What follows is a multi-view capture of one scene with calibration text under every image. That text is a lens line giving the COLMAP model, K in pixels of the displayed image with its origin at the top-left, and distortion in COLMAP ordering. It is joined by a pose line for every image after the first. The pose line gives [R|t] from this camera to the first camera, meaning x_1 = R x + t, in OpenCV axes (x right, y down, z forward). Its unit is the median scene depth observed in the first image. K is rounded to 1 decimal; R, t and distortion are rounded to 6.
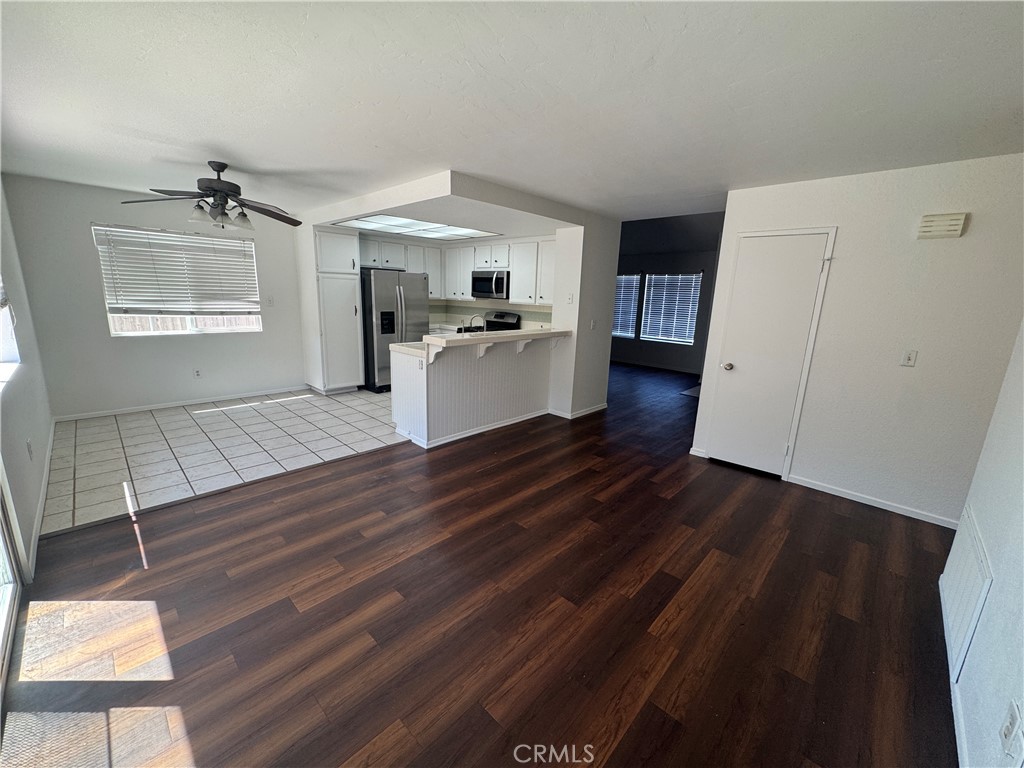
lens RADIAL K [[410.9, 0, 512.0], [0, 410.9, 384.0], [0, 0, 1]] dist [-0.001793, -0.000209]
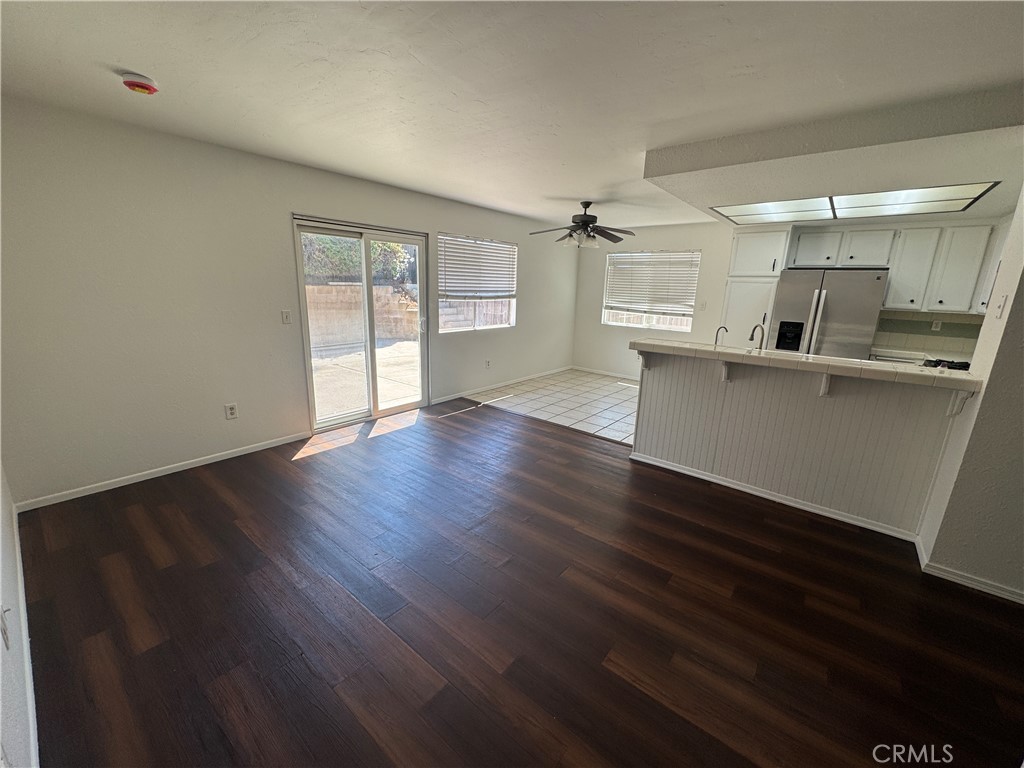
lens RADIAL K [[413.8, 0, 512.0], [0, 413.8, 384.0], [0, 0, 1]] dist [-0.000771, -0.000072]
pose [[0.070447, 0.200905, -0.977074, 0.592967], [-0.243598, 0.953317, 0.178457, -0.094783], [0.967314, 0.225442, 0.116098, 0.535086]]
